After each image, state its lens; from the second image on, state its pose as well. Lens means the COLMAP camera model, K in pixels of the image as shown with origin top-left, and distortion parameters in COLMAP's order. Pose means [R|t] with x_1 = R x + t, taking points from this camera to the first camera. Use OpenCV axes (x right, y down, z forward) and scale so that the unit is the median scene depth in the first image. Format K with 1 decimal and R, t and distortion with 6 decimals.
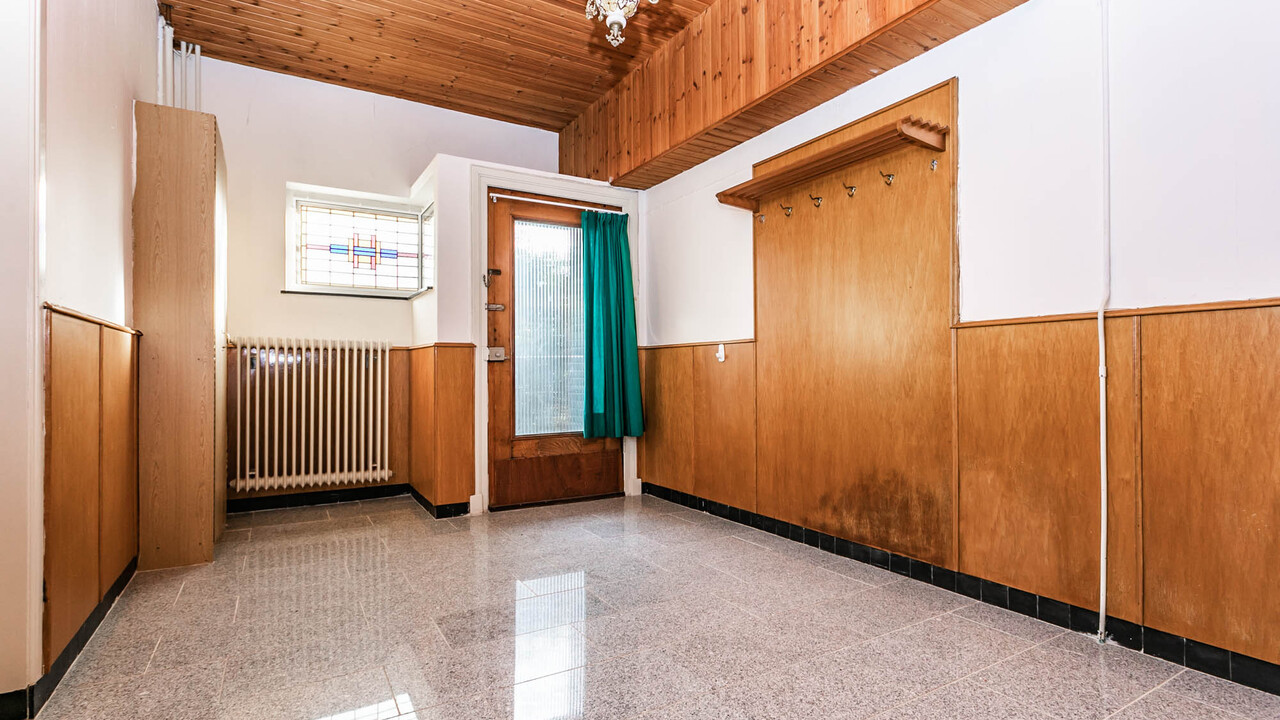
lens RADIAL K [[612.4, 0, 641.1], [0, 612.4, 361.9], [0, 0, 1]] dist [0.008473, 0.000449]
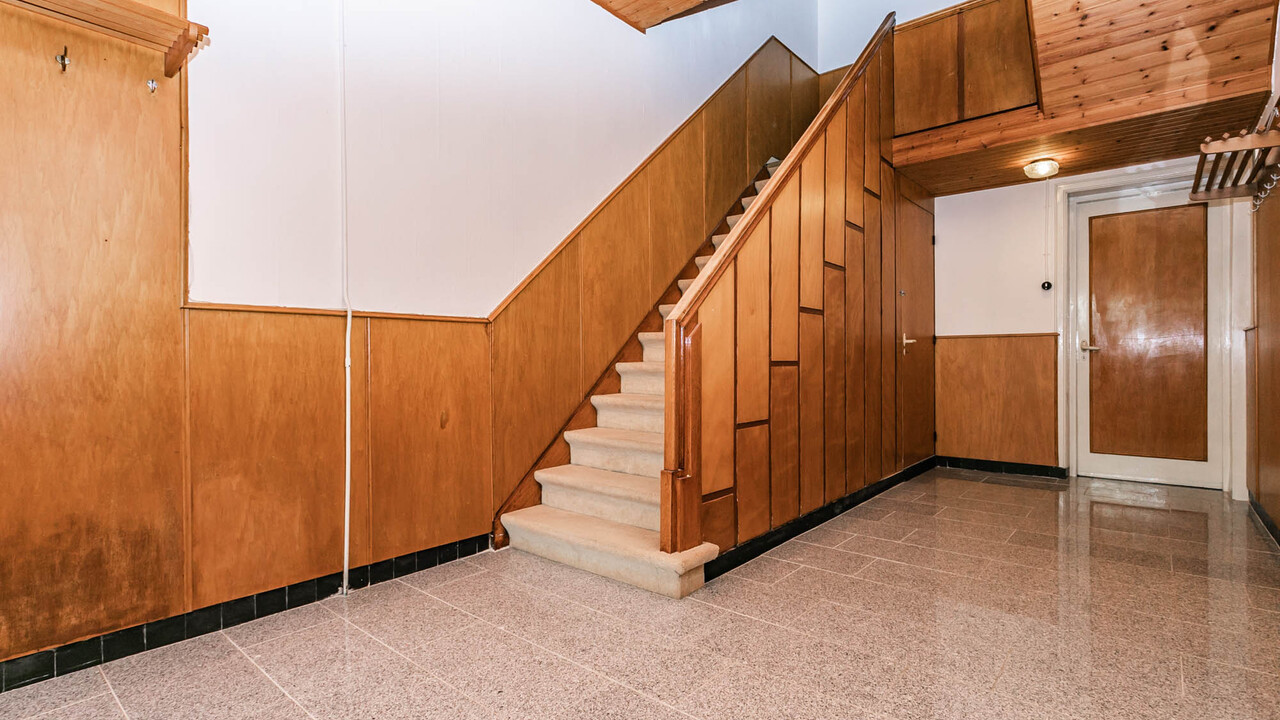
lens RADIAL K [[612.4, 0, 640.8], [0, 612.4, 363.7], [0, 0, 1]] dist [0.008473, 0.000449]
pose [[-0.321079, 0.004383, 0.947042, -0.468282], [-0.006890, 0.999952, -0.006964, 0.019856], [-0.947027, -0.008761, -0.321033, 0.748636]]
